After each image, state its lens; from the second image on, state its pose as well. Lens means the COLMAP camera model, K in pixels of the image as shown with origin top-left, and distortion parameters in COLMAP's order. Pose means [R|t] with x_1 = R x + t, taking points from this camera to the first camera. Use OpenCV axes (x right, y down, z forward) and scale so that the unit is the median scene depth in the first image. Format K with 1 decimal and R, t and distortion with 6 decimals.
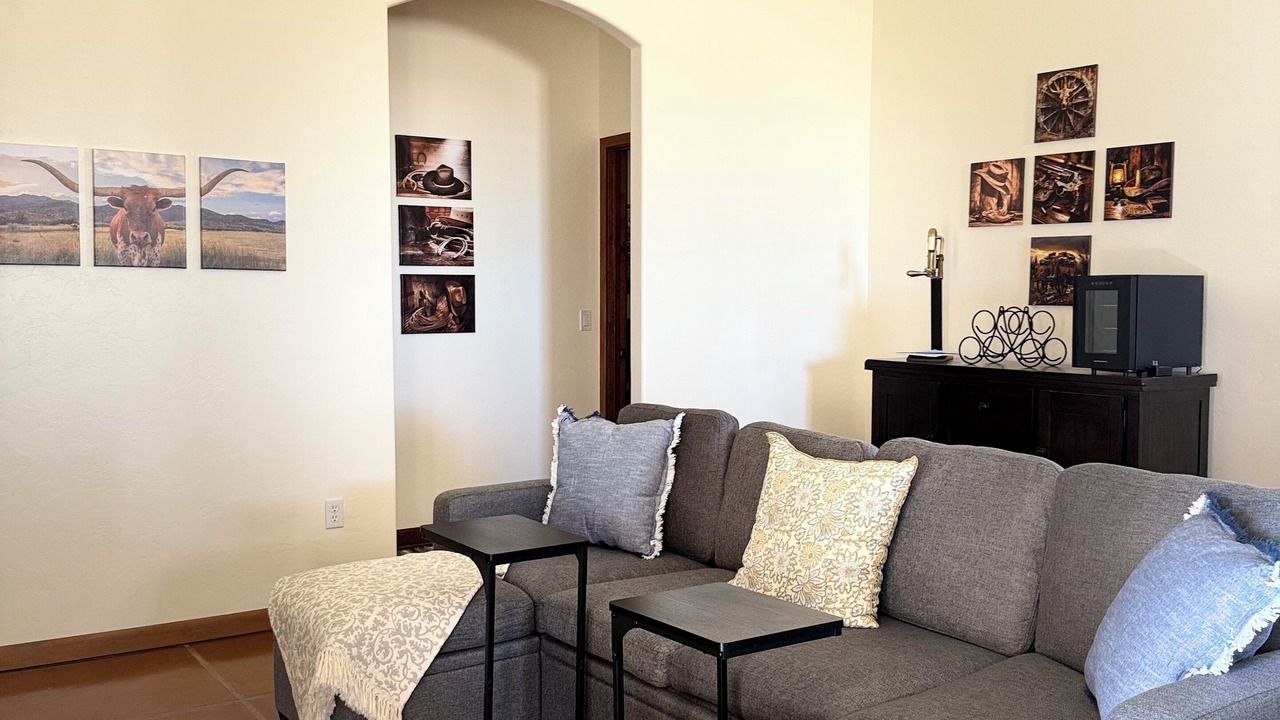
lens RADIAL K [[1158.9, 0, 653.2], [0, 1158.9, 382.3], [0, 0, 1]] dist [0.002001, 0.000000]
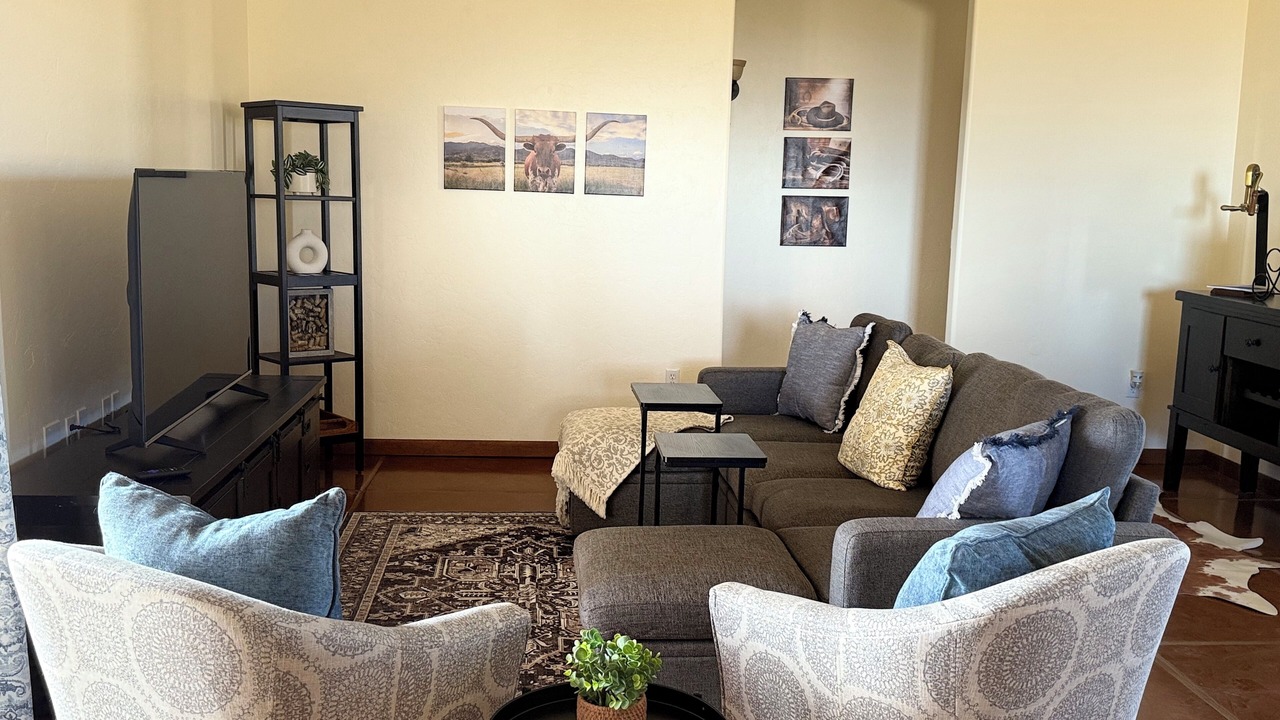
lens RADIAL K [[1201.5, 0, 644.5], [0, 1201.5, 366.1], [0, 0, 1]] dist [0.068267, 0.000000]
pose [[0.868381, 0.095721, -0.486571, 0.403253], [-0.062510, 0.994496, 0.084082, -0.019082], [0.491942, -0.042600, 0.869585, -0.232051]]
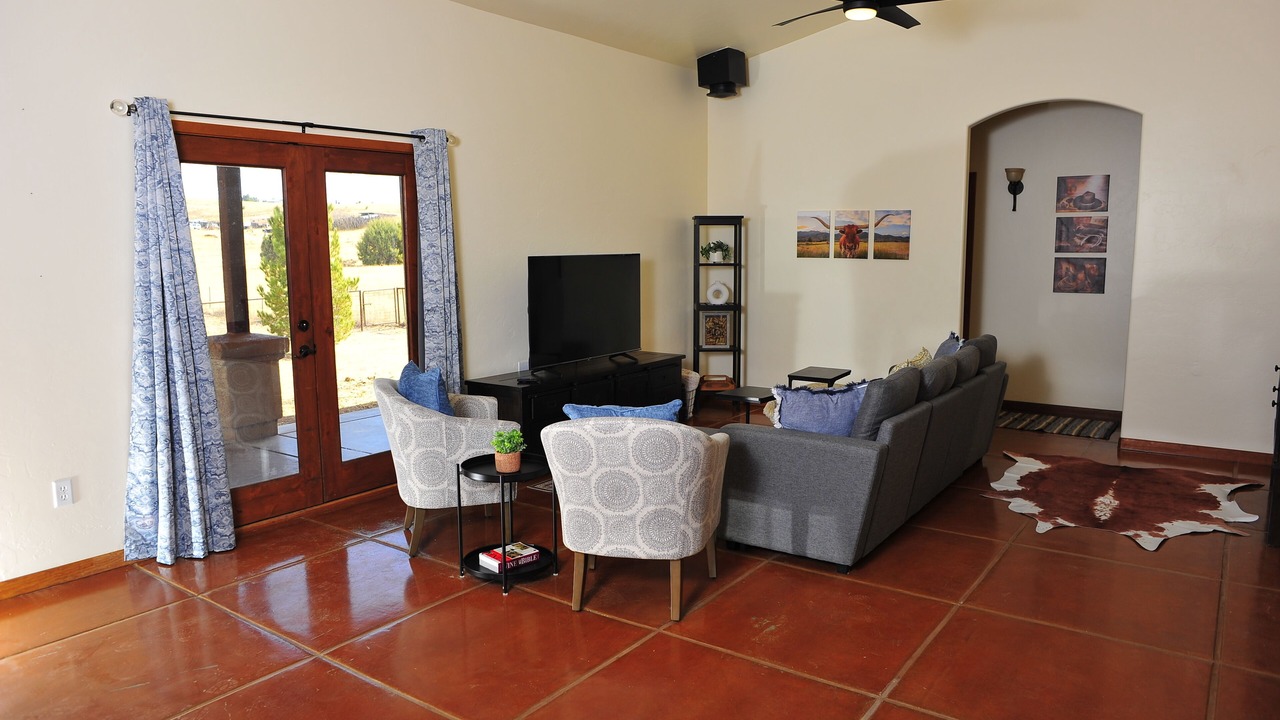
lens RADIAL K [[840.7, 0, 633.4], [0, 840.7, 361.8], [0, 0, 1]] dist [-0.089837, -0.003253]
pose [[0.333712, 0.126867, -0.934099, 1.048831], [-0.060905, 0.991734, 0.112936, -0.054471], [0.940705, 0.019204, 0.338680, -0.005673]]
